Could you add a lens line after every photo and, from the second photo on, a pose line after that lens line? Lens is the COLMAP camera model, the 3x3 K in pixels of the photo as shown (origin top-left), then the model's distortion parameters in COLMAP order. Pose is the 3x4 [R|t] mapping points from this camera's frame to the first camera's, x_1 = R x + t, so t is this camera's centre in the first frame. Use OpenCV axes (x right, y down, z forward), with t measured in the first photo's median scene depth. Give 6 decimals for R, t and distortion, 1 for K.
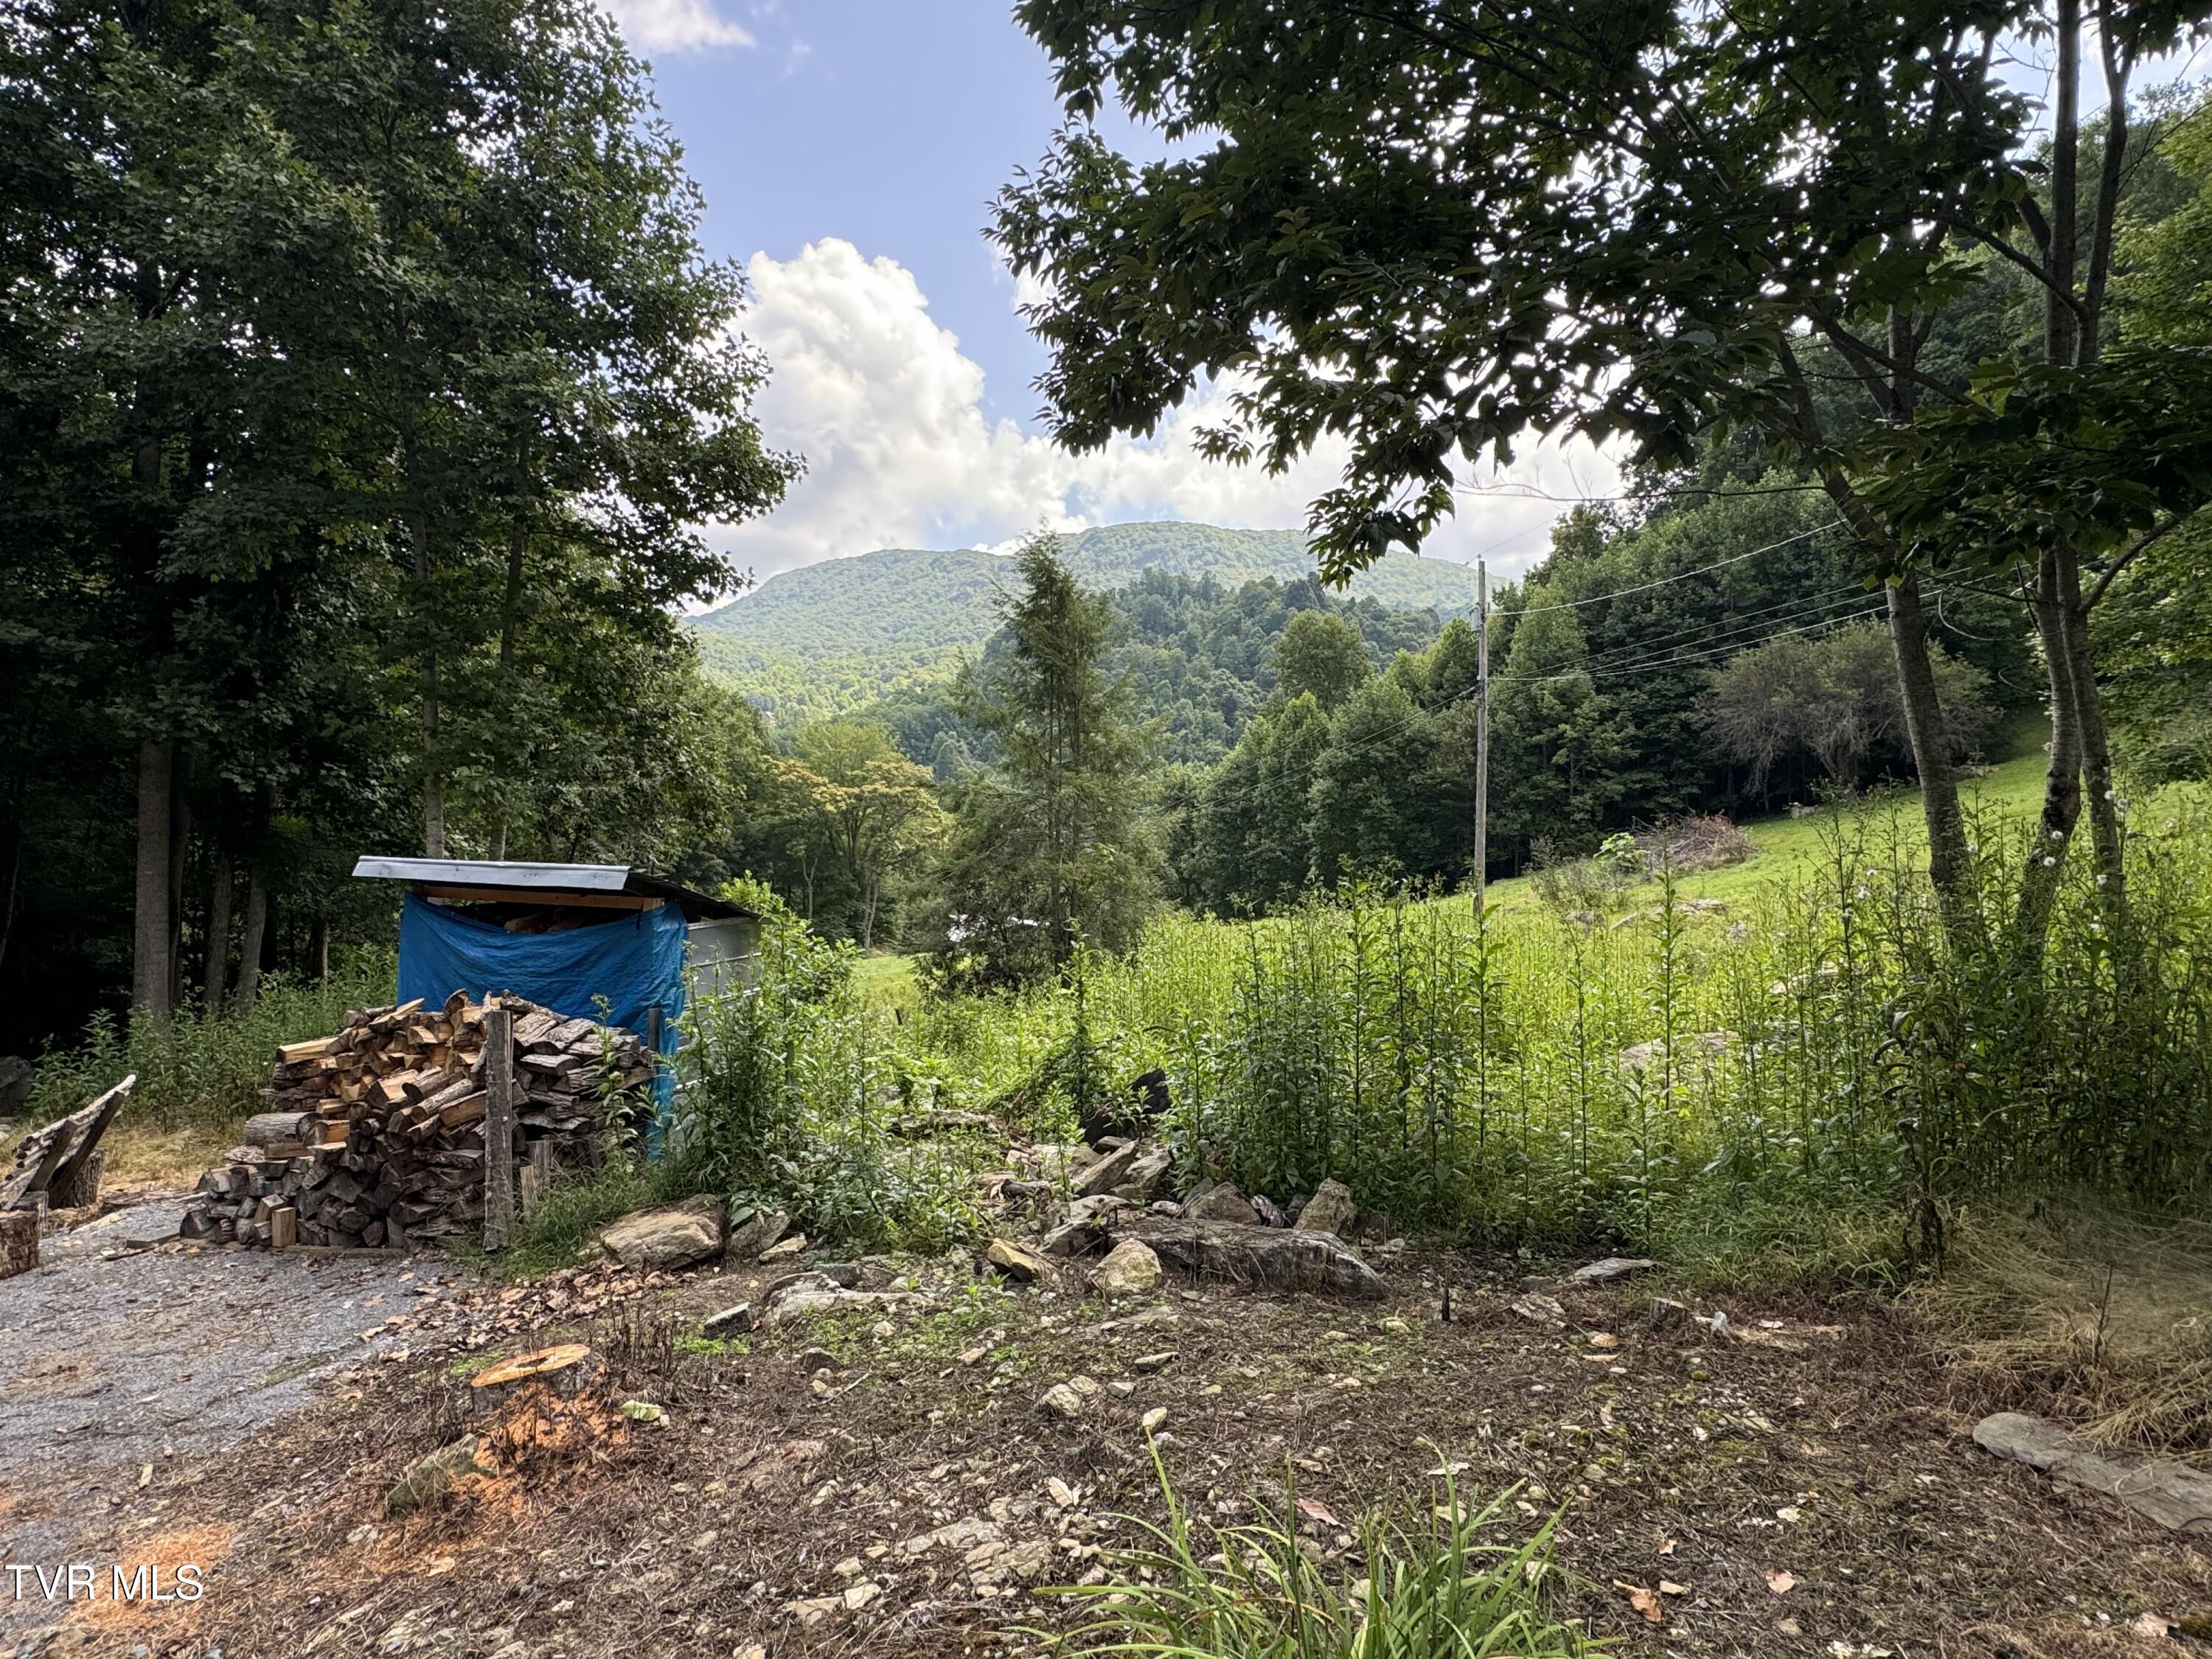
lens RADIAL K [[1149.1, 0, 1114.6], [0, 1149.1, 817.3], [0, 0, 1]] dist [-0.013529, -0.002737]
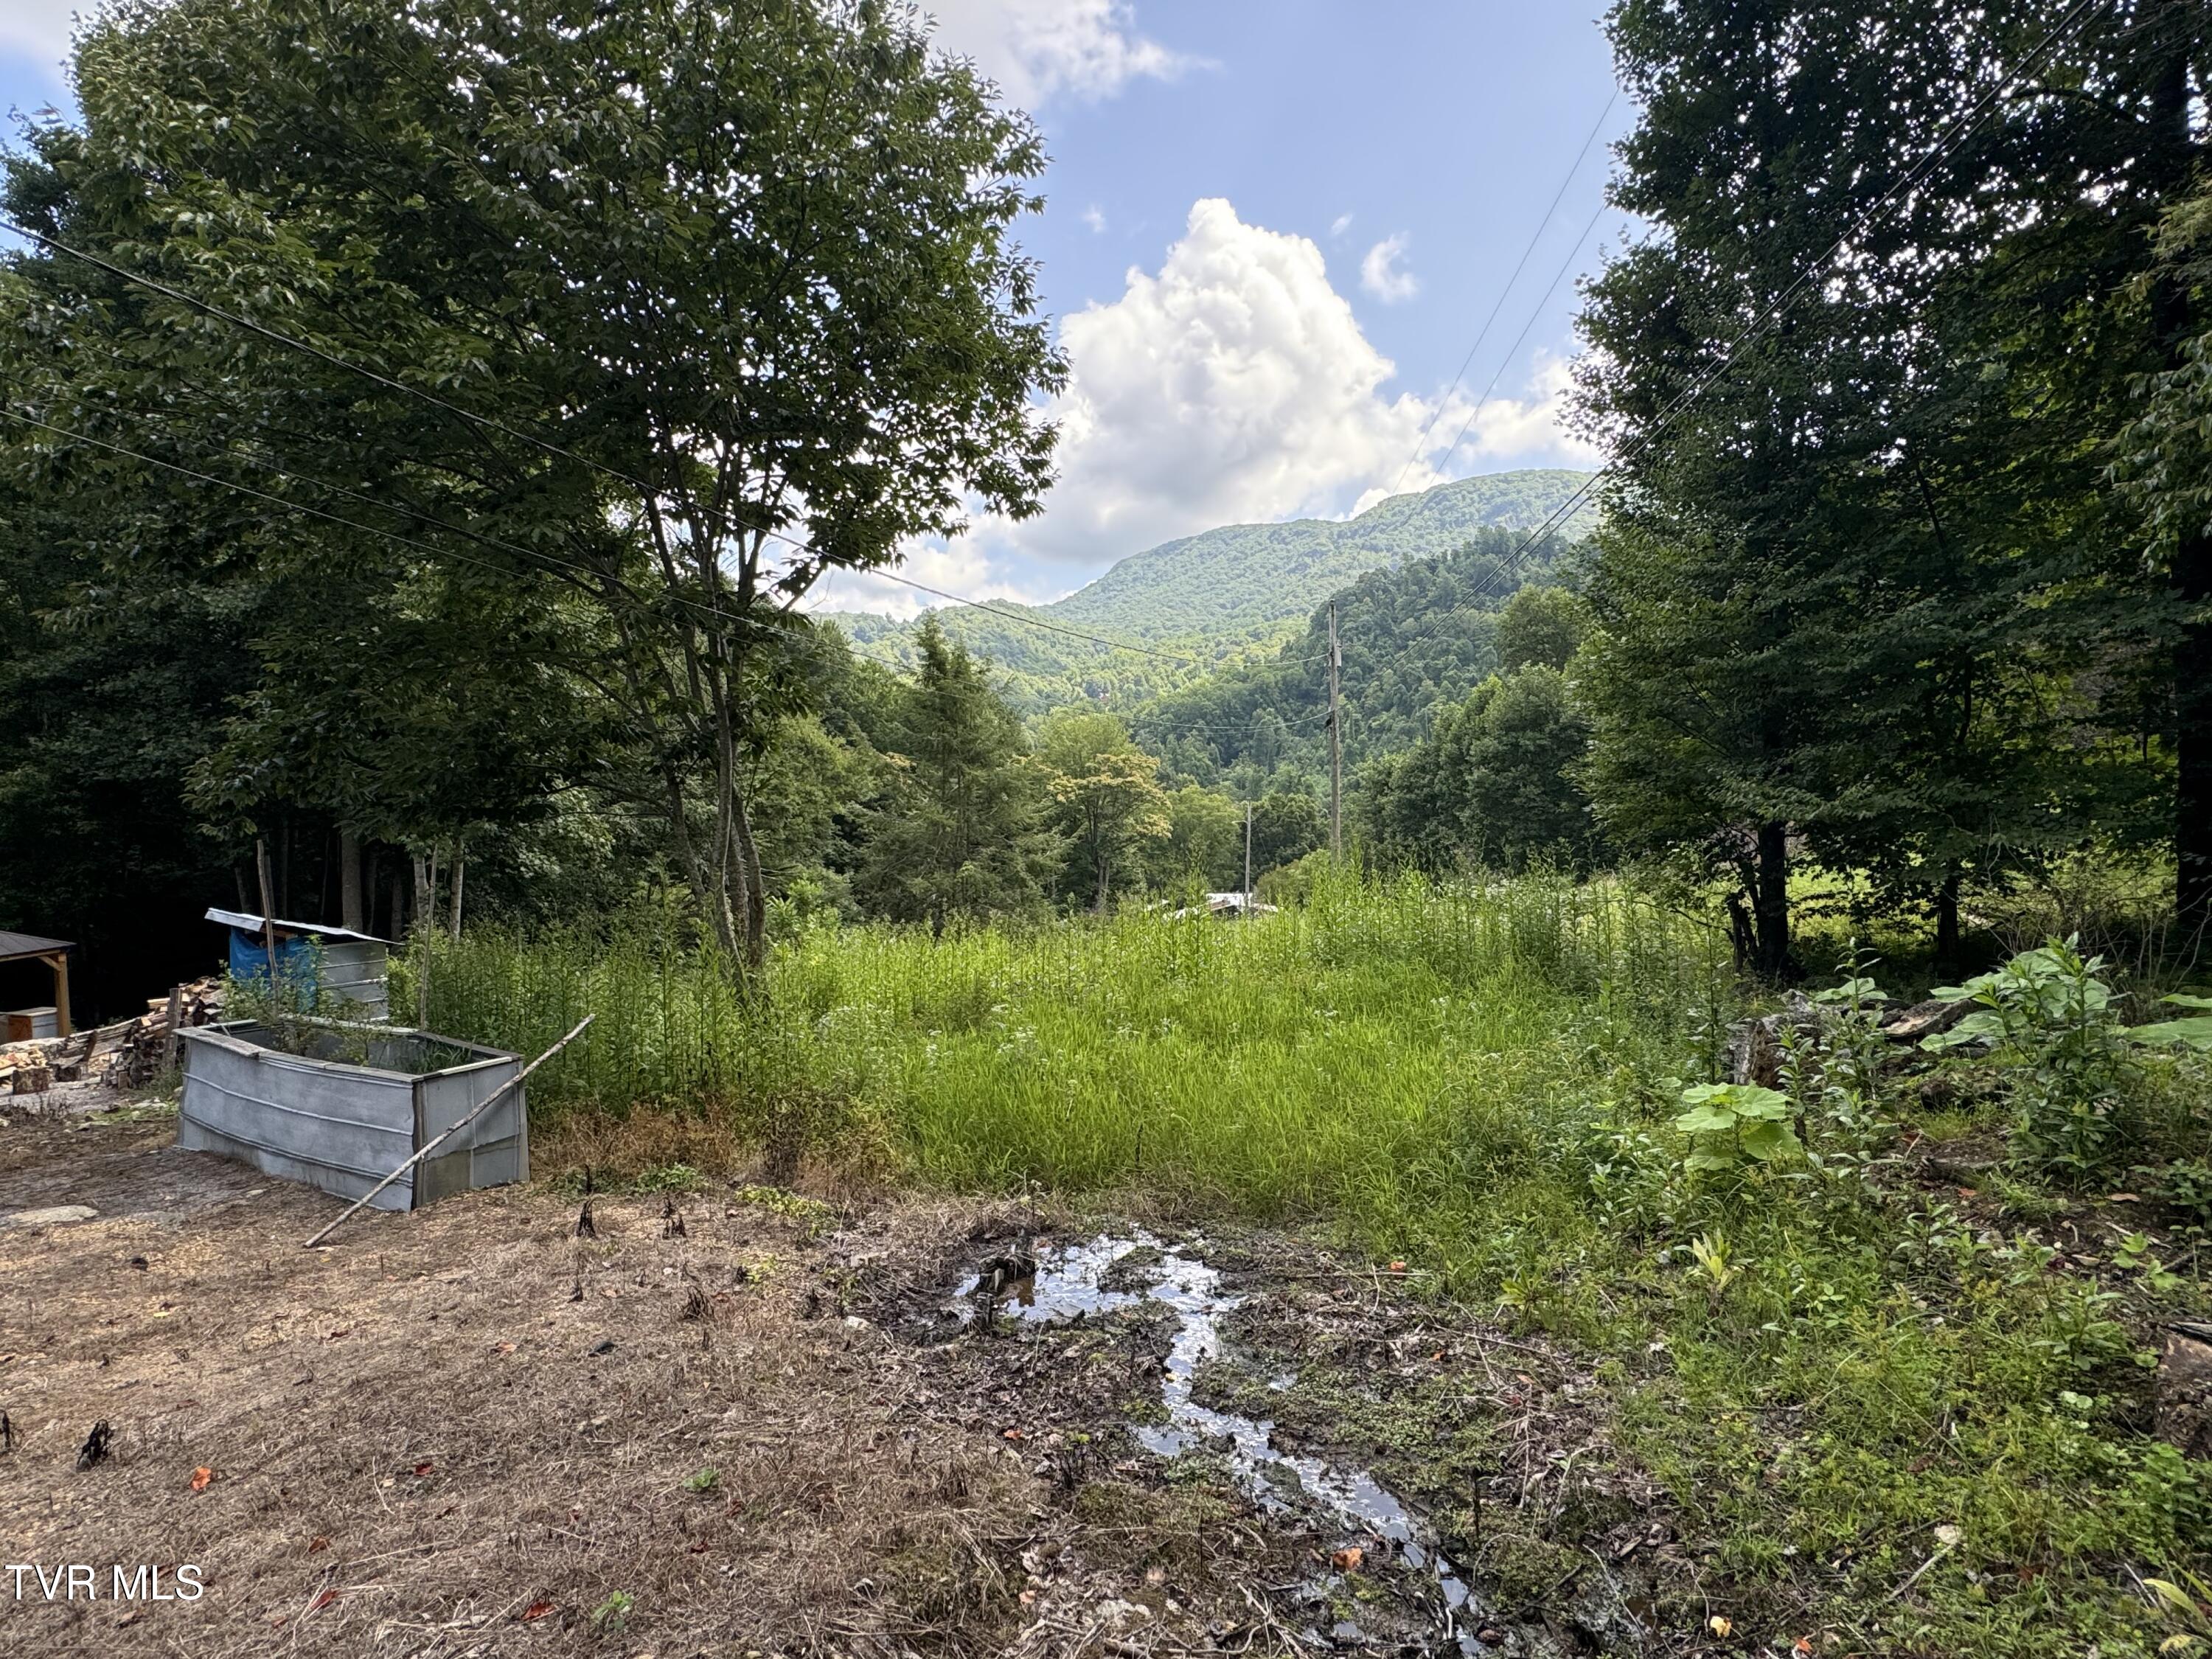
lens RADIAL K [[1149.1, 0, 1109.7], [0, 1149.1, 826.5], [0, 0, 1]] dist [-0.013529, -0.002737]
pose [[0.953729, -0.008039, -0.300560, 0.438727], [0.017579, 0.999423, 0.029052, -0.042755], [0.300154, -0.032992, 0.953320, -0.131330]]
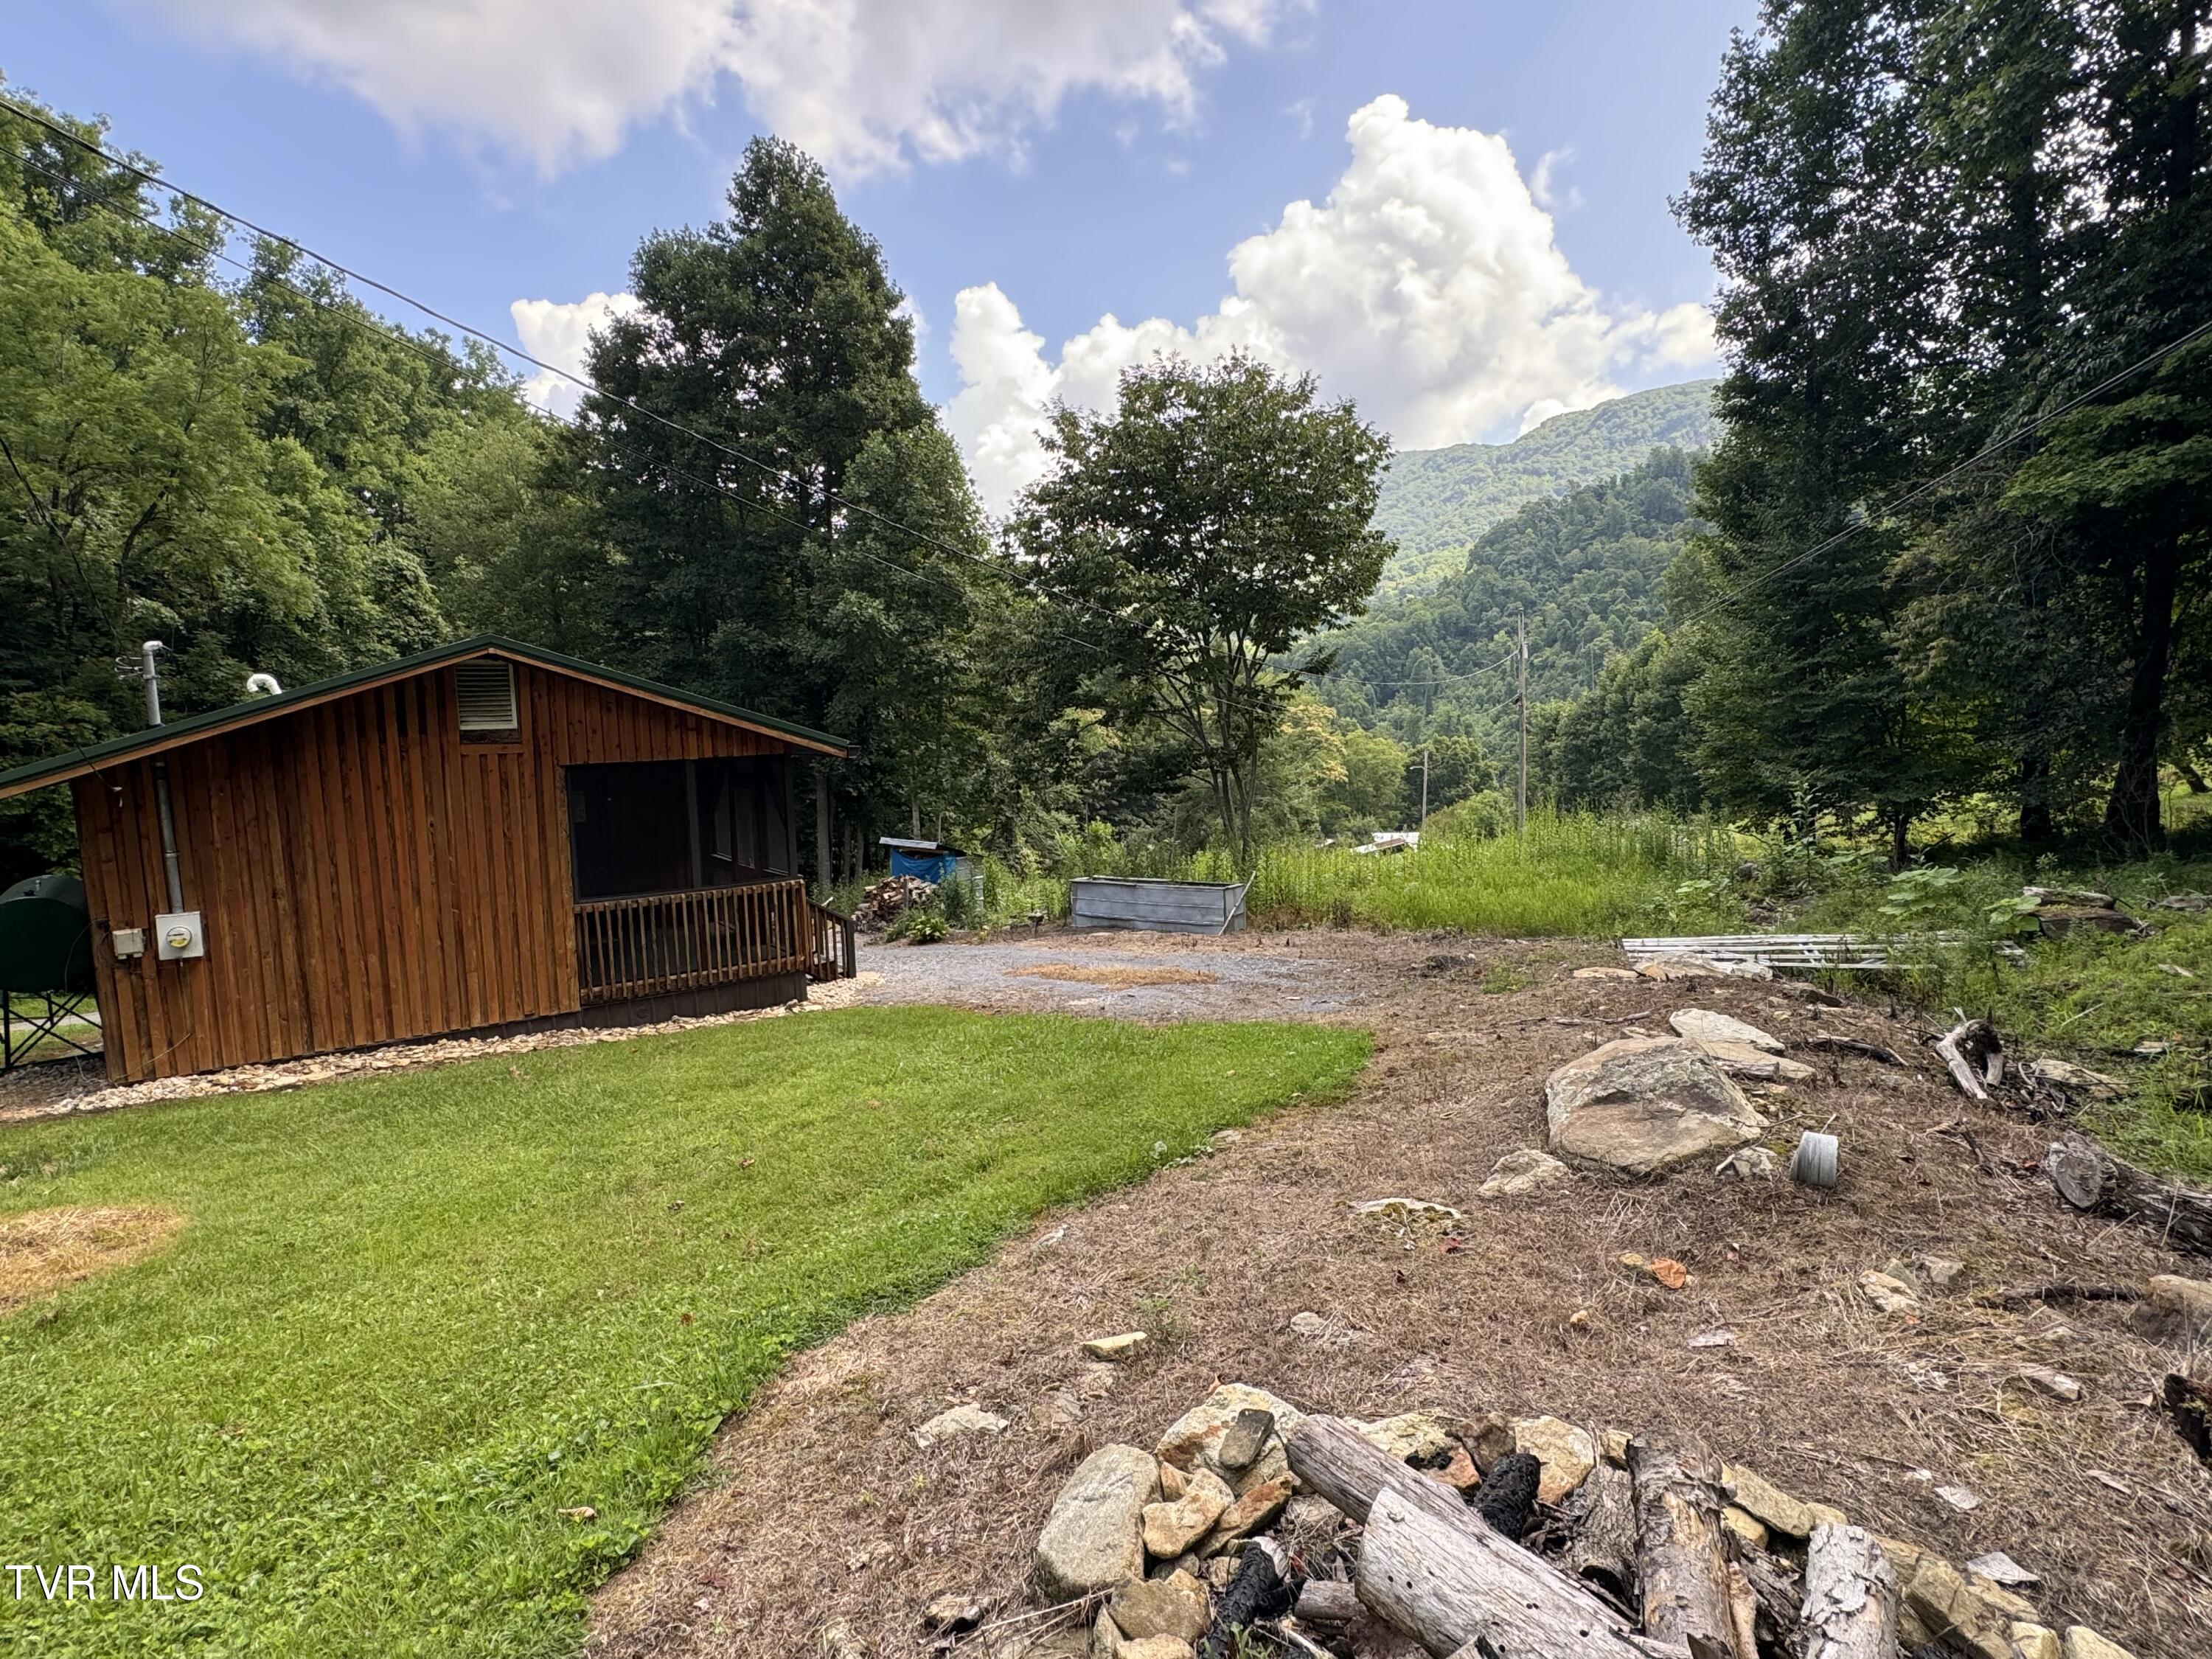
lens RADIAL K [[1149.1, 0, 1103.5], [0, 1149.1, 831.9], [0, 0, 1]] dist [-0.013529, -0.002737]
pose [[0.905673, 0.004595, -0.423952, 0.453137], [0.032872, 0.996170, 0.081021, -0.076599], [0.422701, -0.087315, 0.902053, -0.591652]]
